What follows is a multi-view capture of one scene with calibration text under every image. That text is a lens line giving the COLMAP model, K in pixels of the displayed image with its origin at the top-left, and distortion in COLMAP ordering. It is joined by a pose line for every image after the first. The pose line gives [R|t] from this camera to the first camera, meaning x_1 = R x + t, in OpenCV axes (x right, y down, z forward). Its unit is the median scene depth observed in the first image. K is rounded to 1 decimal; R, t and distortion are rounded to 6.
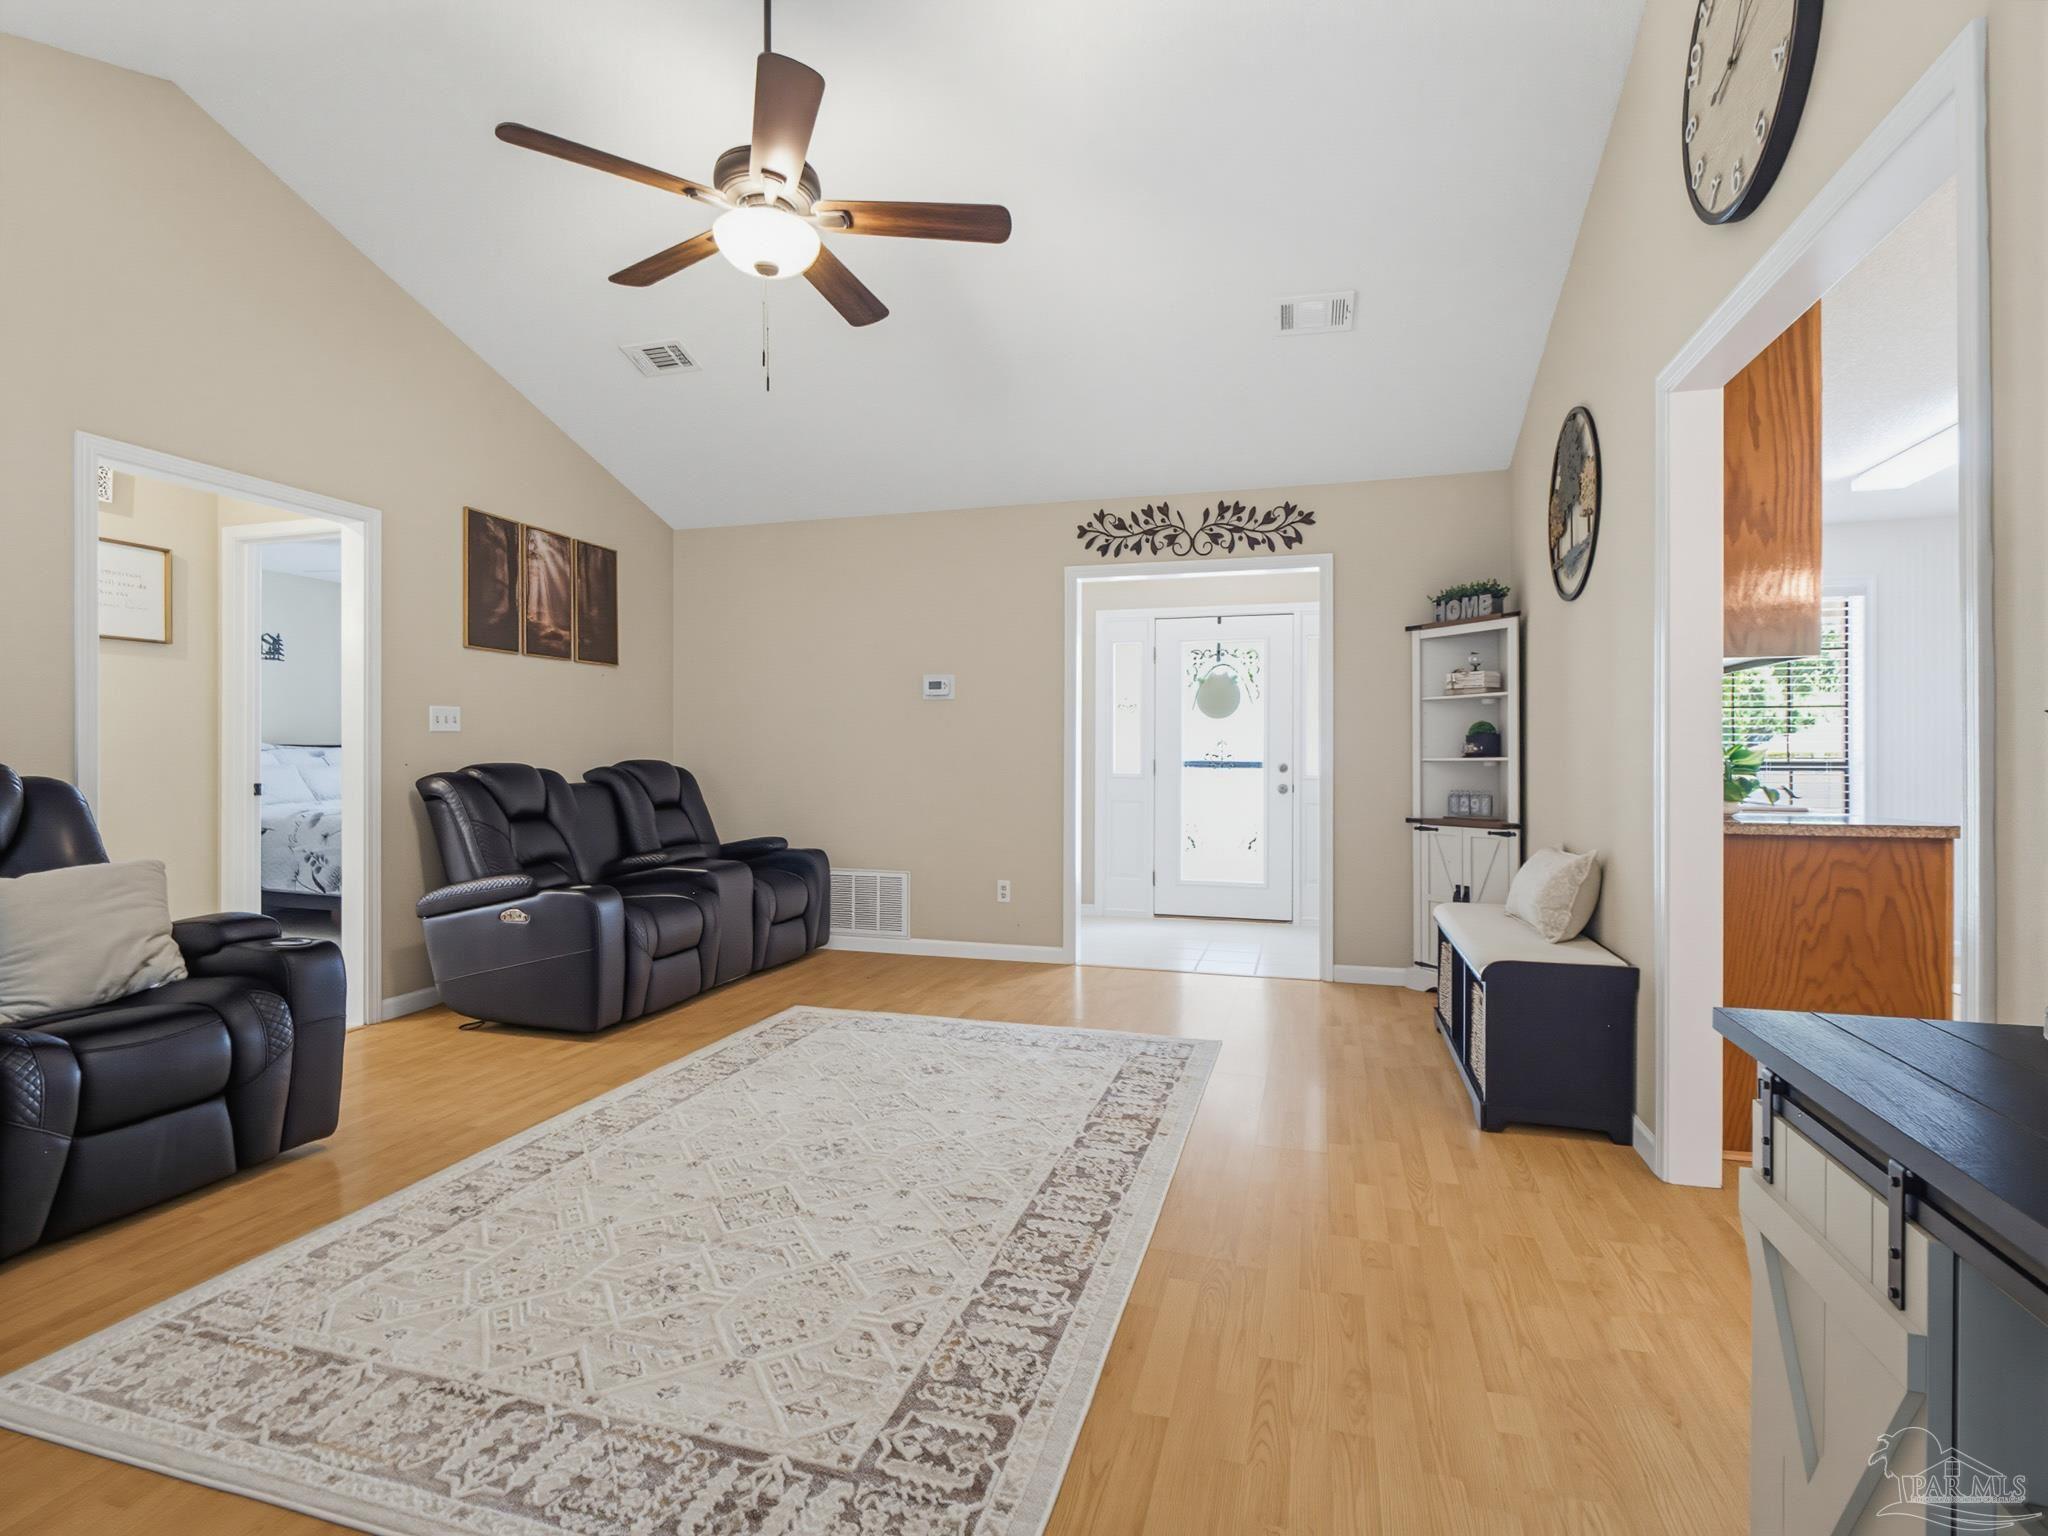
lens RADIAL K [[990.3, 0, 1032.9], [0, 990.3, 765.2], [0, 0, 1]] dist [-0.003064, -0.001662]
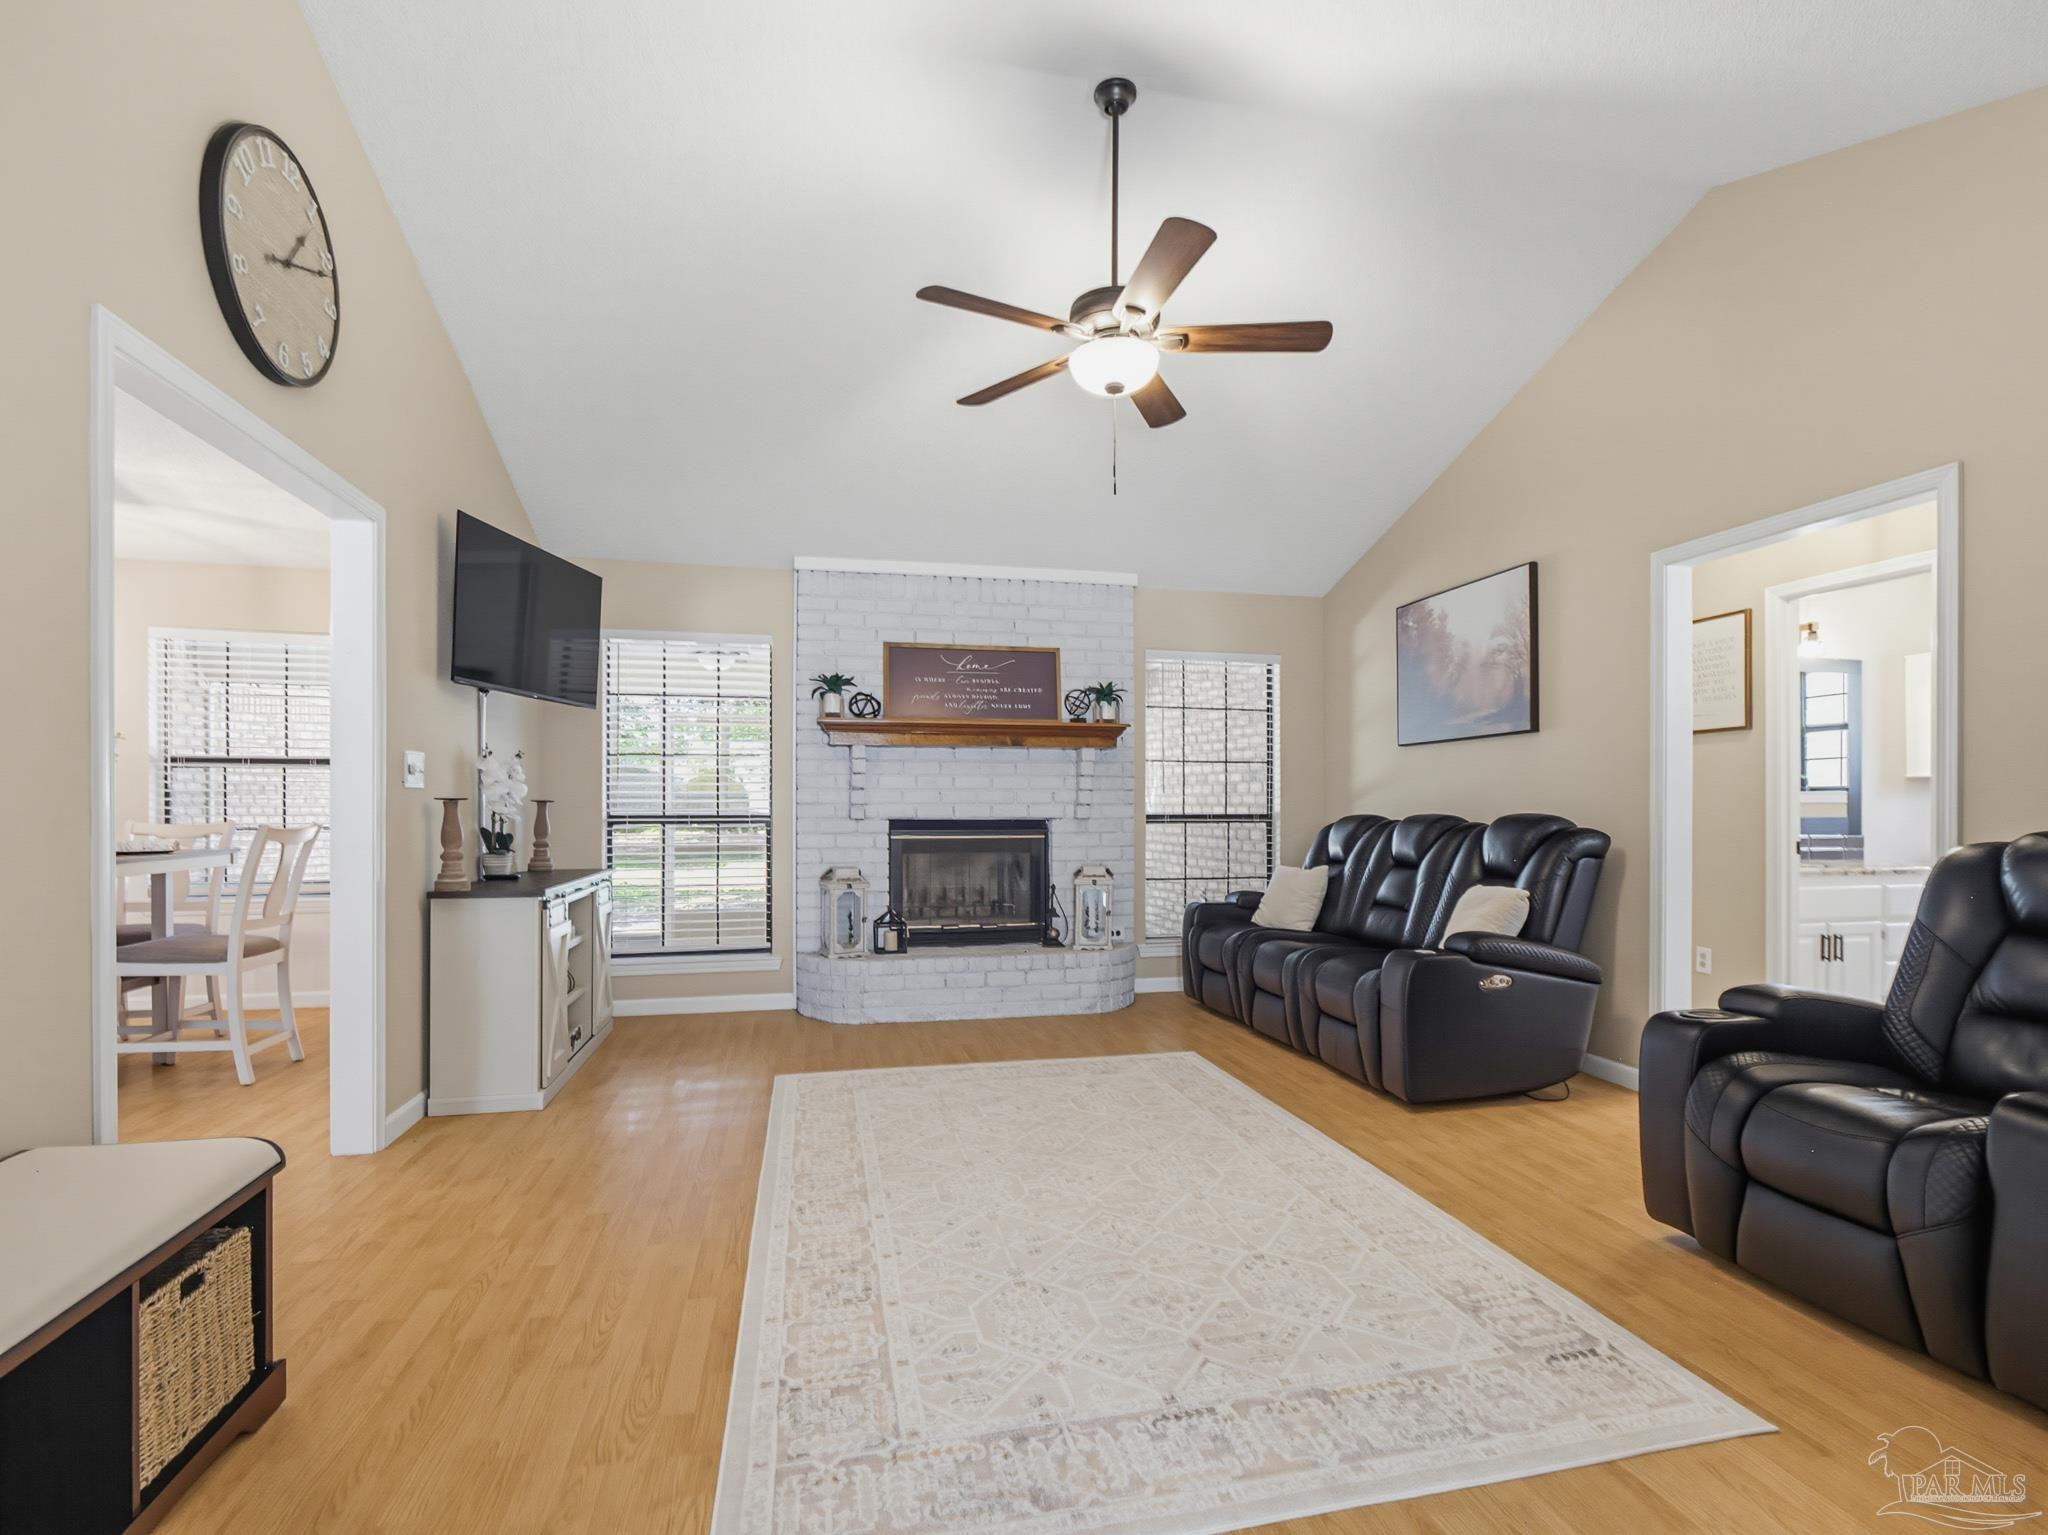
lens RADIAL K [[985.1, 0, 1029.7], [0, 985.1, 811.2], [0, 0, 1]] dist [-0.003491, 0.000006]
pose [[-0.874324, 0.000640, -0.485343, 0.210941], [-0.006543, 0.999893, 0.013107, -0.014769], [0.485299, 0.014635, -0.874226, 1.108795]]
